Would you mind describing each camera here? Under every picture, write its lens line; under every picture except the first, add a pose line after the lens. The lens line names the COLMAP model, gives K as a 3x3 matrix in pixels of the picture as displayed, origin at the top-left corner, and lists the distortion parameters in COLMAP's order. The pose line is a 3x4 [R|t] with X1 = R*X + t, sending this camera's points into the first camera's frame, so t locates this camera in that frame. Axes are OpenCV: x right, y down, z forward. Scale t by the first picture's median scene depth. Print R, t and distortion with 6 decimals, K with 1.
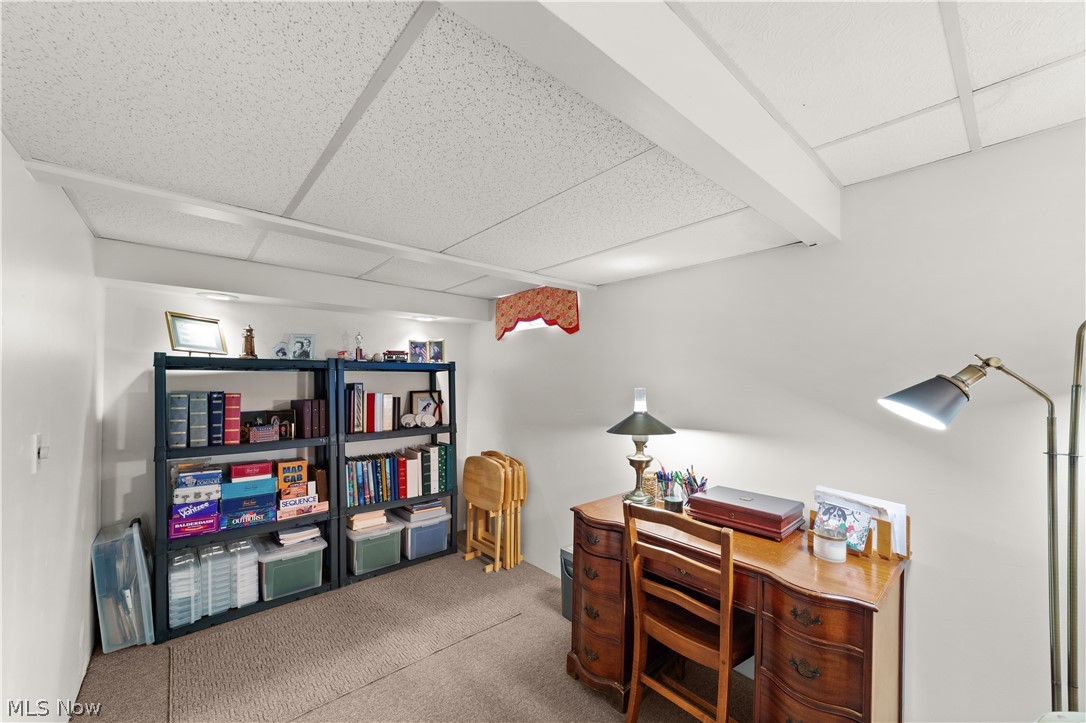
lens RADIAL K [[417.0, 0, 543.3], [0, 417.0, 383.9], [0, 0, 1]] dist [-0.016105, 0.006561]
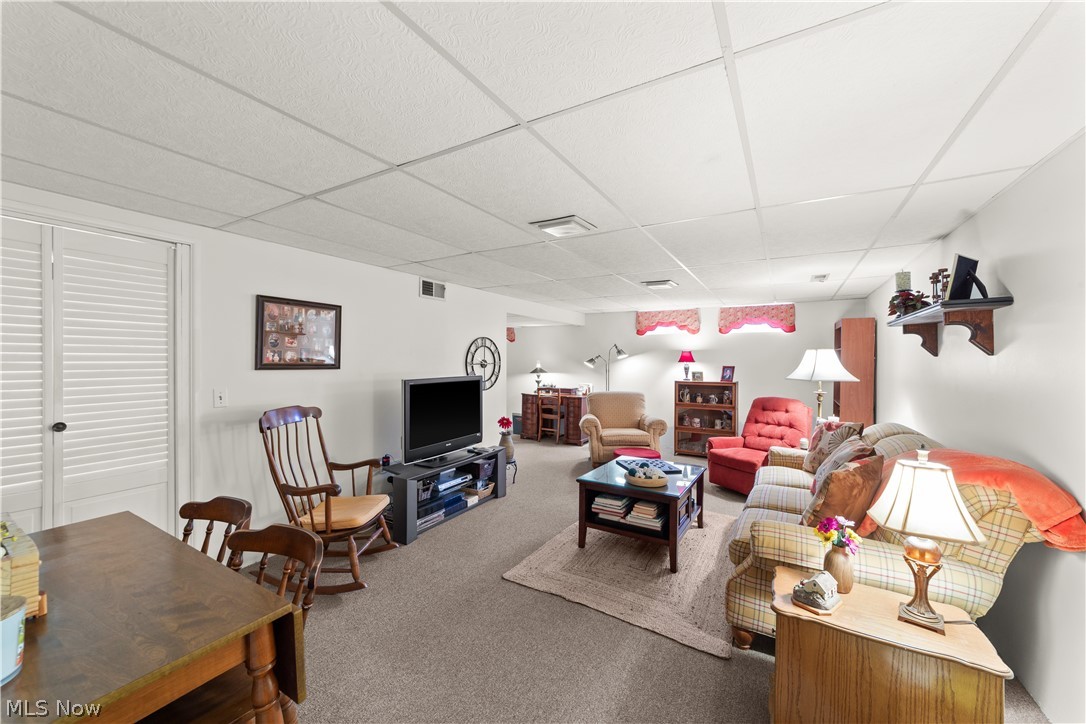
lens RADIAL K [[417.0, 0, 539.7], [0, 417.0, 361.1], [0, 0, 1]] dist [-0.016105, 0.006561]
pose [[0.949480, -0.000903, 0.313826, -1.194724], [0.000592, 0.999999, 0.001086, 0.013193], [-0.313826, -0.000846, 0.949480, -3.265290]]
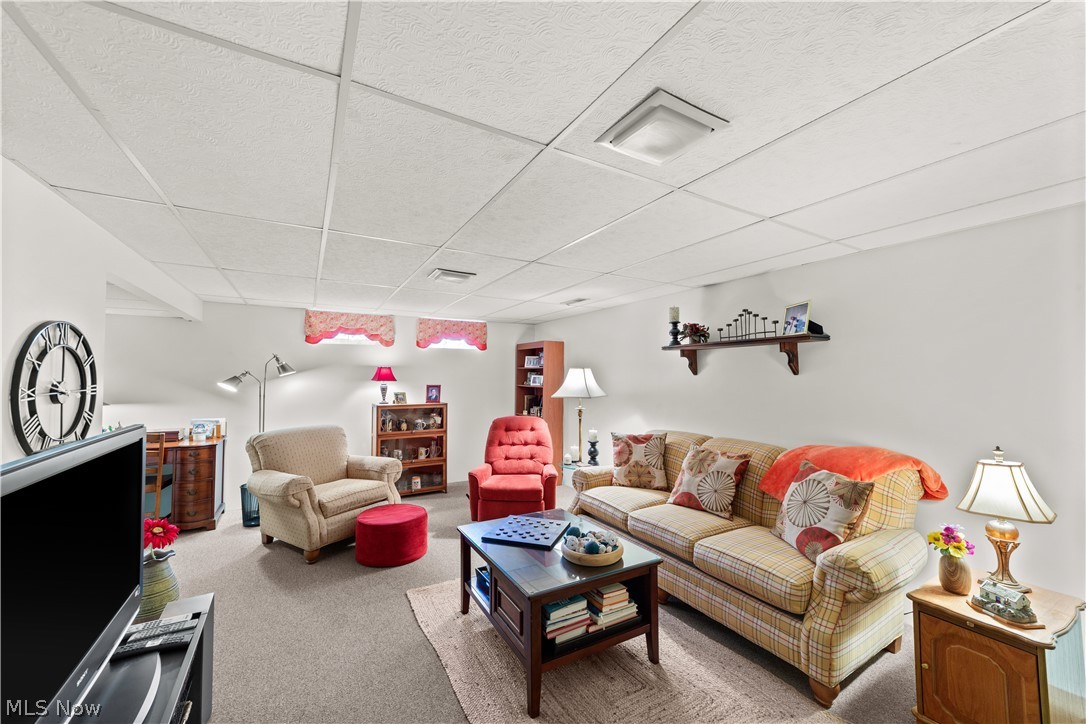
lens RADIAL K [[417.0, 0, 538.3], [0, 417.0, 363.6], [0, 0, 1]] dist [-0.016105, 0.006561]
pose [[0.200661, 0.028168, 0.979256, -1.492802], [0.005037, 0.999544, -0.029784, -0.004485], [-0.979648, 0.010909, 0.200428, -1.687206]]
